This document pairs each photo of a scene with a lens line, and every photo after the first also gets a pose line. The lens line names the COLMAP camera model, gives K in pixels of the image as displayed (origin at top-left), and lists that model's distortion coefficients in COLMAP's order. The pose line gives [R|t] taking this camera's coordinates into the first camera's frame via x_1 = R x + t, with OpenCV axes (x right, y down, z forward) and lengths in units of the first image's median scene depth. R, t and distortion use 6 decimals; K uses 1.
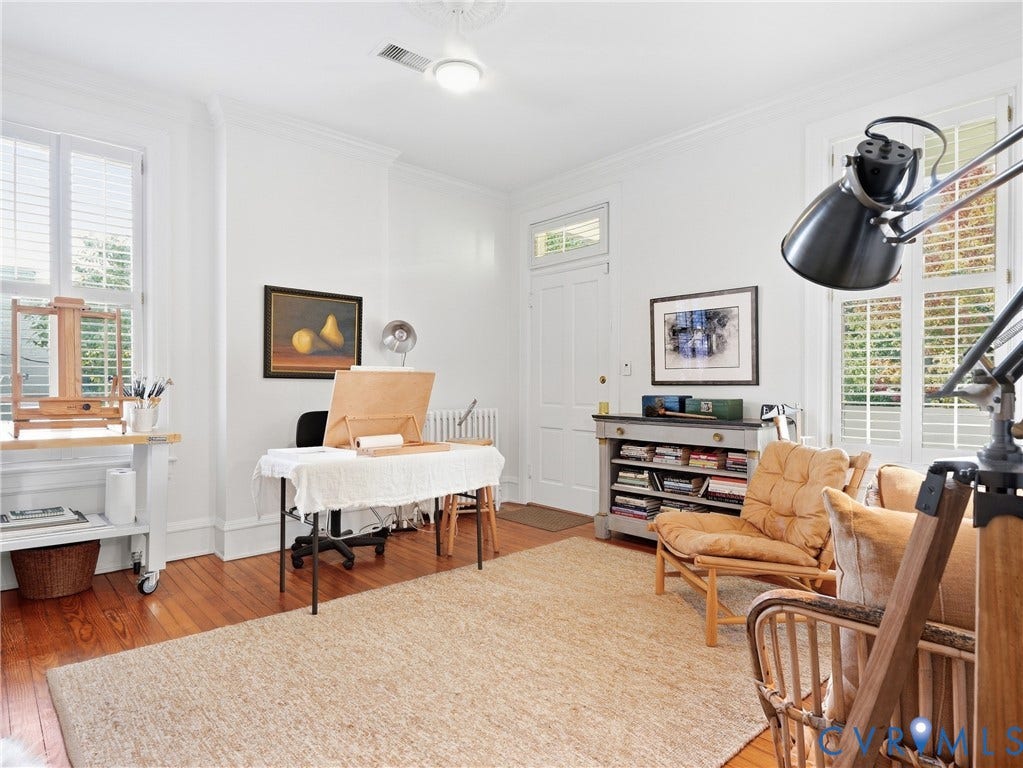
lens RADIAL K [[593.7, 0, 511.5], [0, 593.7, 384.0], [0, 0, 1]] dist [-0.001144, -0.001515]
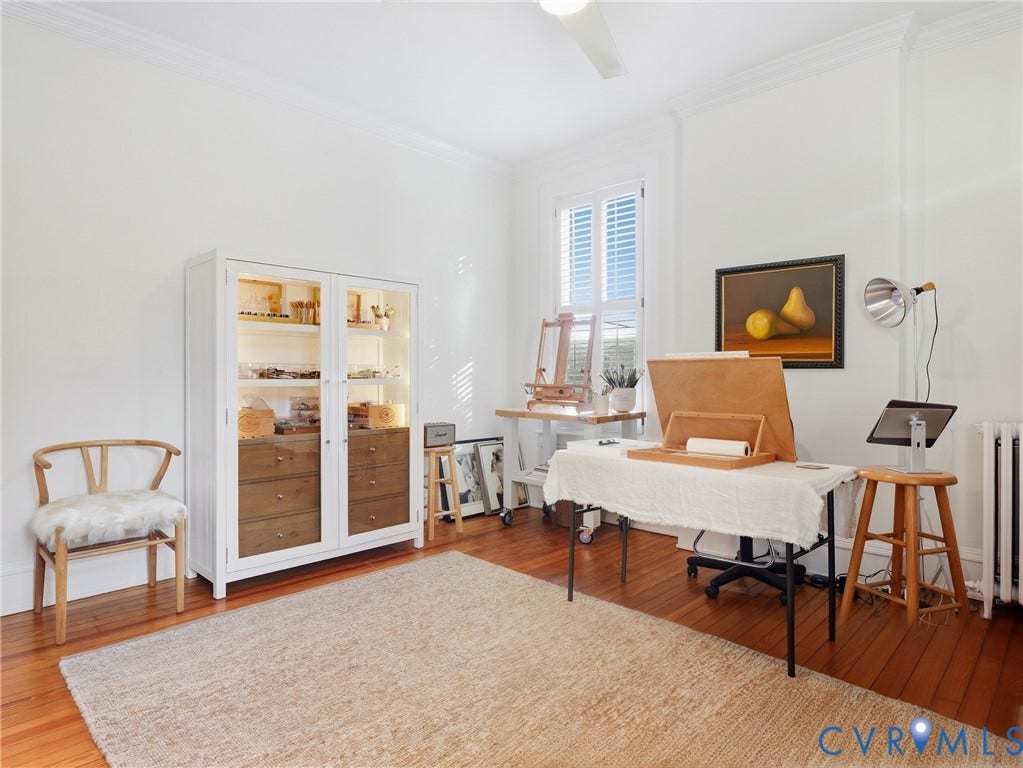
lens RADIAL K [[593.7, 0, 511.5], [0, 593.7, 384.0], [0, 0, 1]] dist [-0.001144, -0.001515]
pose [[0.056532, 0.009346, -0.998357, 0.582393], [0.000232, 0.999956, 0.009374, 0.006052], [0.998401, -0.000761, 0.056528, 0.726878]]
